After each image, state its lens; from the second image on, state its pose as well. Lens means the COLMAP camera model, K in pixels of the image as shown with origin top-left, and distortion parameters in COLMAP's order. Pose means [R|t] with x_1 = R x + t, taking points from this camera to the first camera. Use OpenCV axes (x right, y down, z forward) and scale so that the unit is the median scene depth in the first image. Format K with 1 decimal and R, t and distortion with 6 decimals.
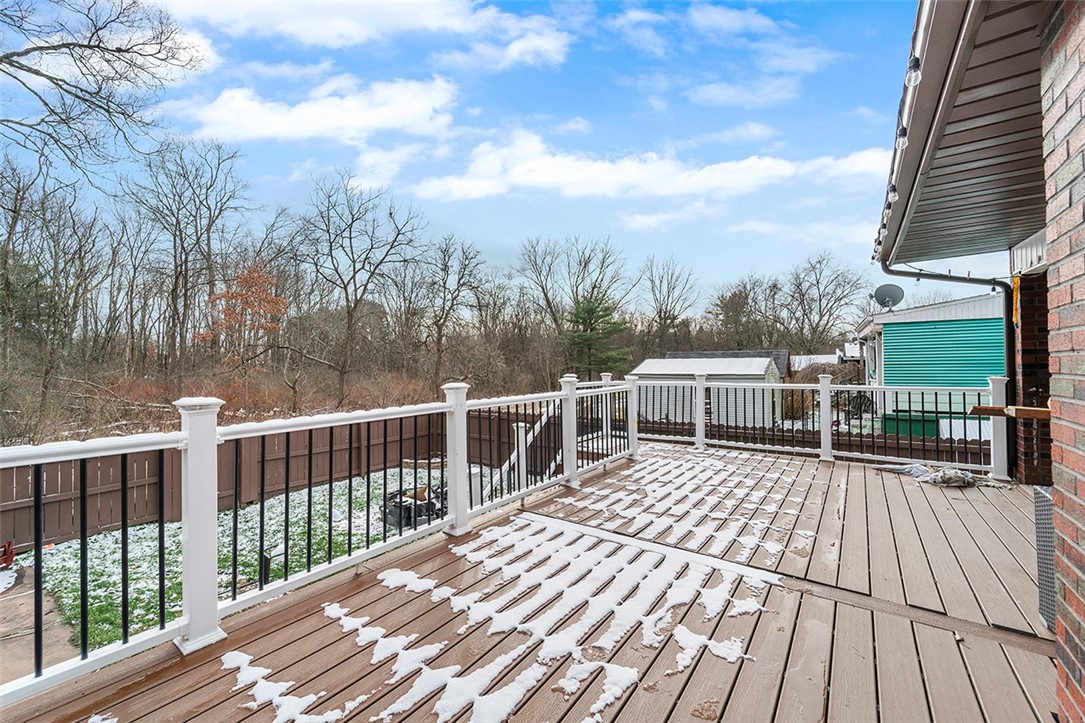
lens RADIAL K [[438.0, 0, 536.5], [0, 438.0, 367.0], [0, 0, 1]] dist [0.000787, -0.000262]
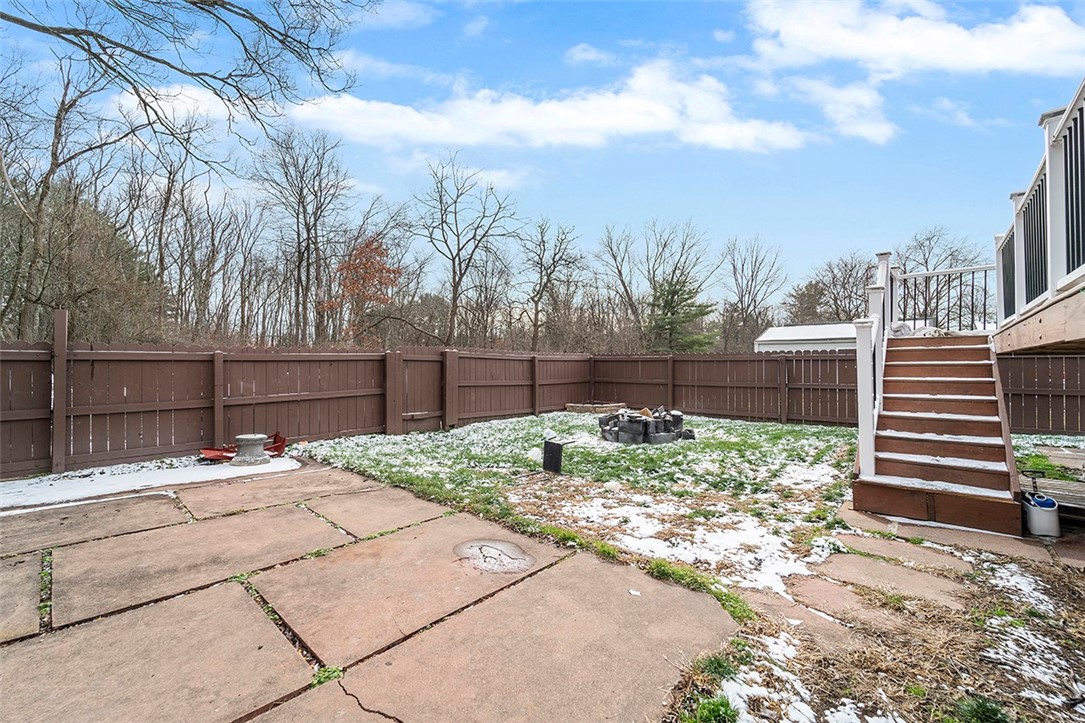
lens RADIAL K [[438.0, 0, 545.6], [0, 438.0, 358.2], [0, 0, 1]] dist [0.000787, -0.000262]
pose [[0.993458, 0.006010, -0.114038, -0.113052], [-0.006727, 0.999960, -0.005905, 0.054361], [0.113998, 0.006634, 0.993459, 0.019812]]
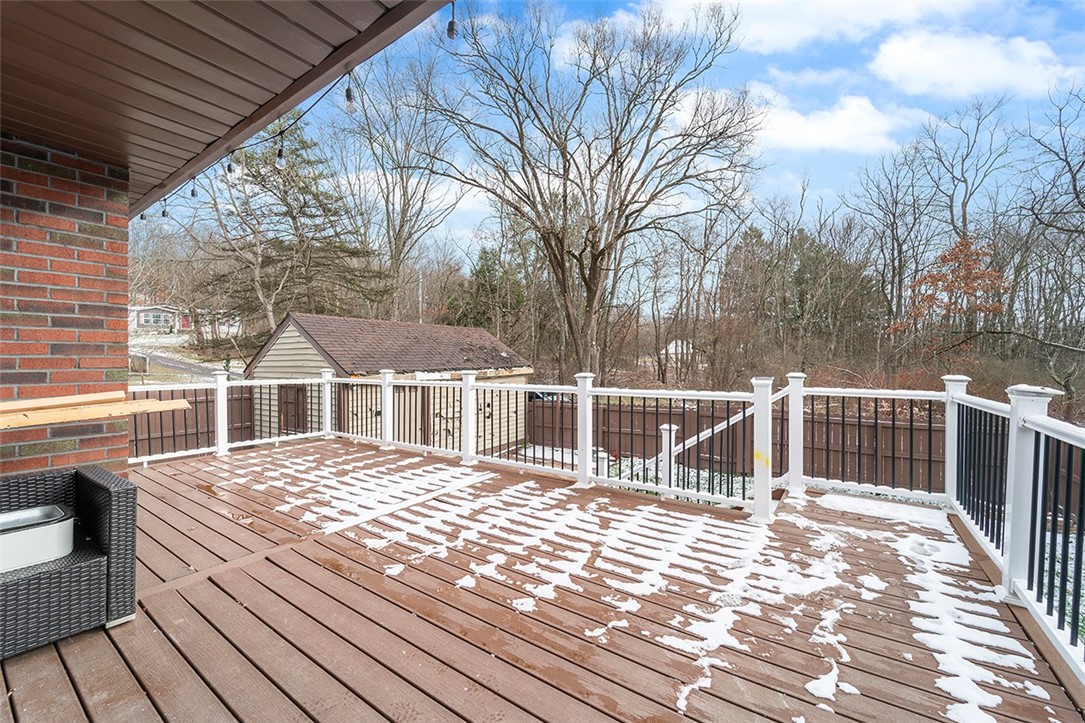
lens RADIAL K [[438.0, 0, 532.9], [0, 438.0, 364.1], [0, 0, 1]] dist [0.000787, -0.000262]
pose [[0.011403, 0.025325, -0.999614, 1.090272], [0.000419, 0.999679, 0.025331, -0.015747], [0.999935, -0.000708, 0.011389, 0.960617]]
